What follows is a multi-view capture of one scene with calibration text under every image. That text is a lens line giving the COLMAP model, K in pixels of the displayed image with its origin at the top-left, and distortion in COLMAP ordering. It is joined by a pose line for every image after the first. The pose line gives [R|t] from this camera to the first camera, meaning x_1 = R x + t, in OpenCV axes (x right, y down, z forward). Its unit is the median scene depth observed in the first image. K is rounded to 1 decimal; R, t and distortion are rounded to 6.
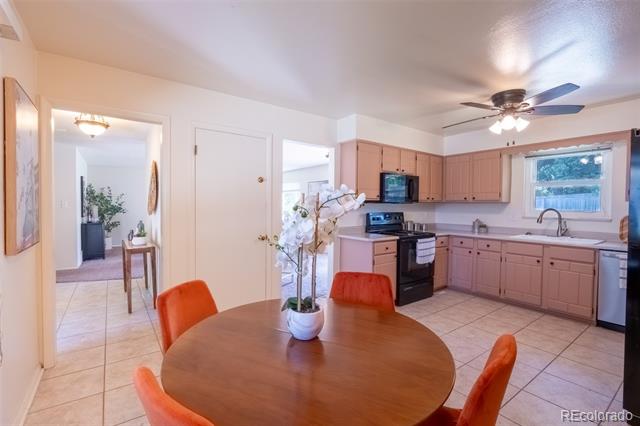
lens RADIAL K [[282.7, 0, 313.7], [0, 282.7, 212.7], [0, 0, 1]] dist [-0.004254, -0.000157]
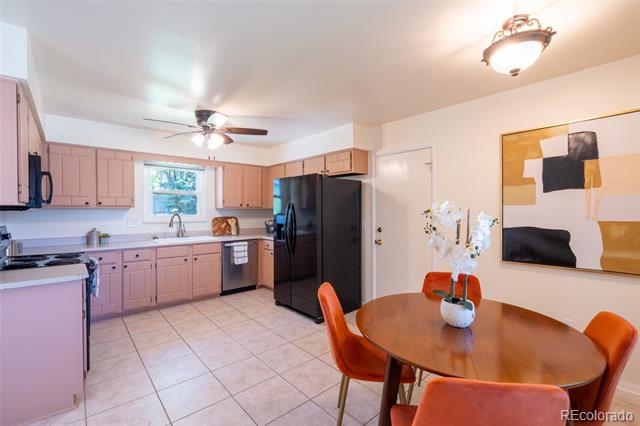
lens RADIAL K [[282.7, 0, 313.9], [0, 282.7, 211.0], [0, 0, 1]] dist [-0.004254, -0.000157]
pose [[-0.086242, -0.008477, 0.996238, -0.392264], [0.030183, 0.999483, 0.011117, -0.023876], [-0.995817, 0.031028, -0.085942, 0.567515]]
